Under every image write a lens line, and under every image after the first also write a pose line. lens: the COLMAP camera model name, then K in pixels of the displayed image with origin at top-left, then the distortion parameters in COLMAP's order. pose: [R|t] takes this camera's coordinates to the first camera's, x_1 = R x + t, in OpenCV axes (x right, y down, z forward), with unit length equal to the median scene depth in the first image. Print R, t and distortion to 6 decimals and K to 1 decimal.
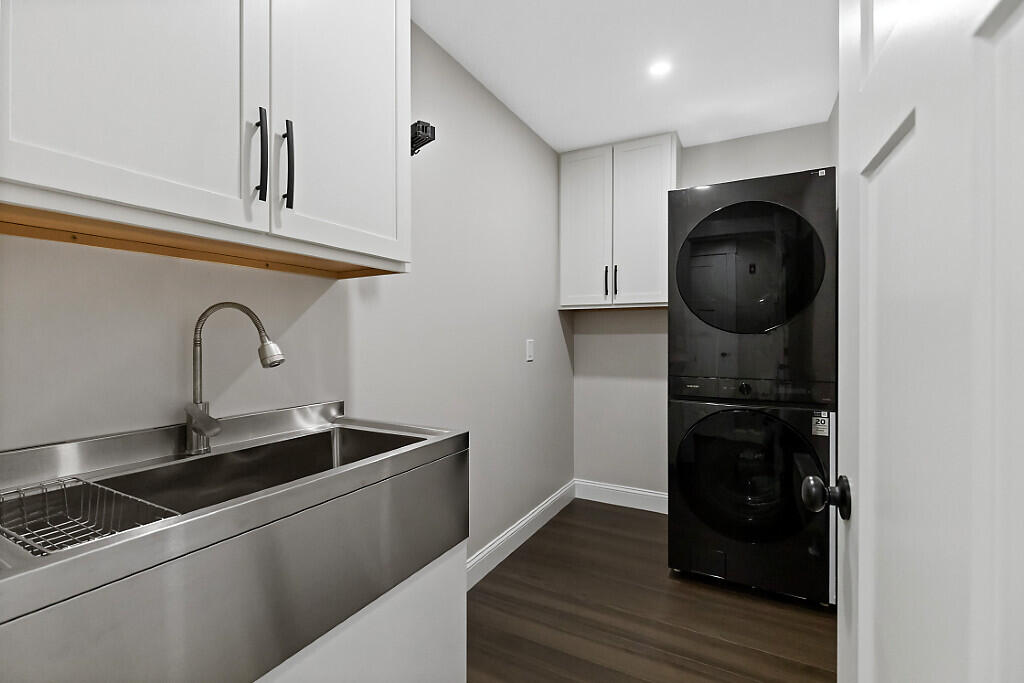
lens RADIAL K [[465.3, 0, 508.8], [0, 465.3, 339.8], [0, 0, 1]] dist [-0.000029, -0.000624]
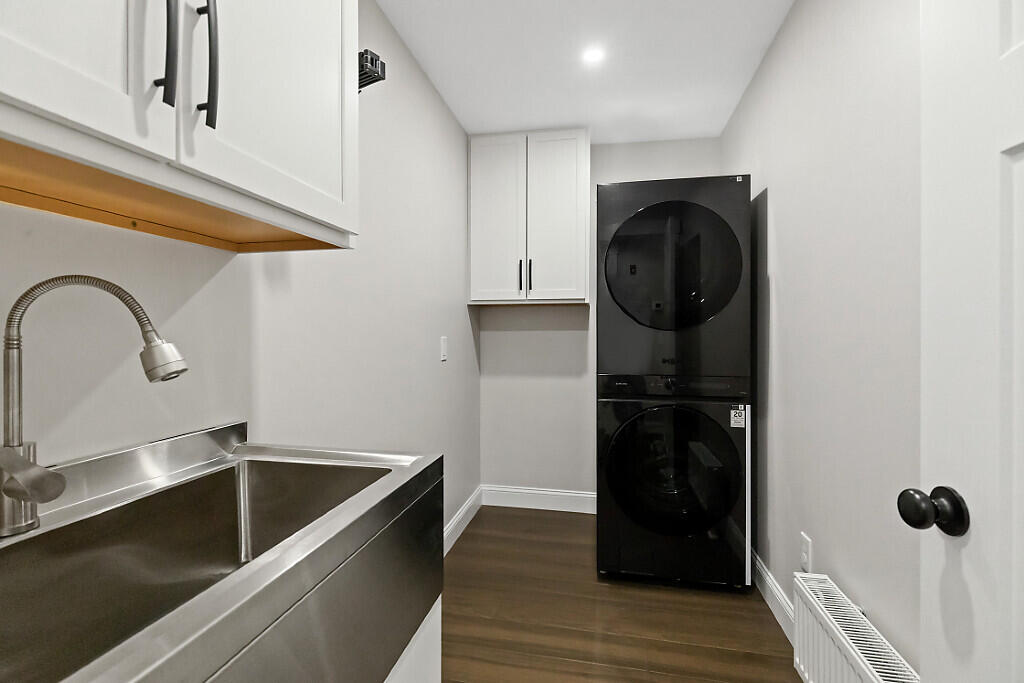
lens RADIAL K [[466.8, 0, 512.2], [0, 466.8, 336.1], [0, 0, 1]] dist [-0.001230, -0.000451]
pose [[0.954460, -0.000241, 0.298339, -0.137761], [0.000678, 0.999999, -0.001360, -0.000549], [-0.298338, 0.001500, 0.954459, 0.142840]]
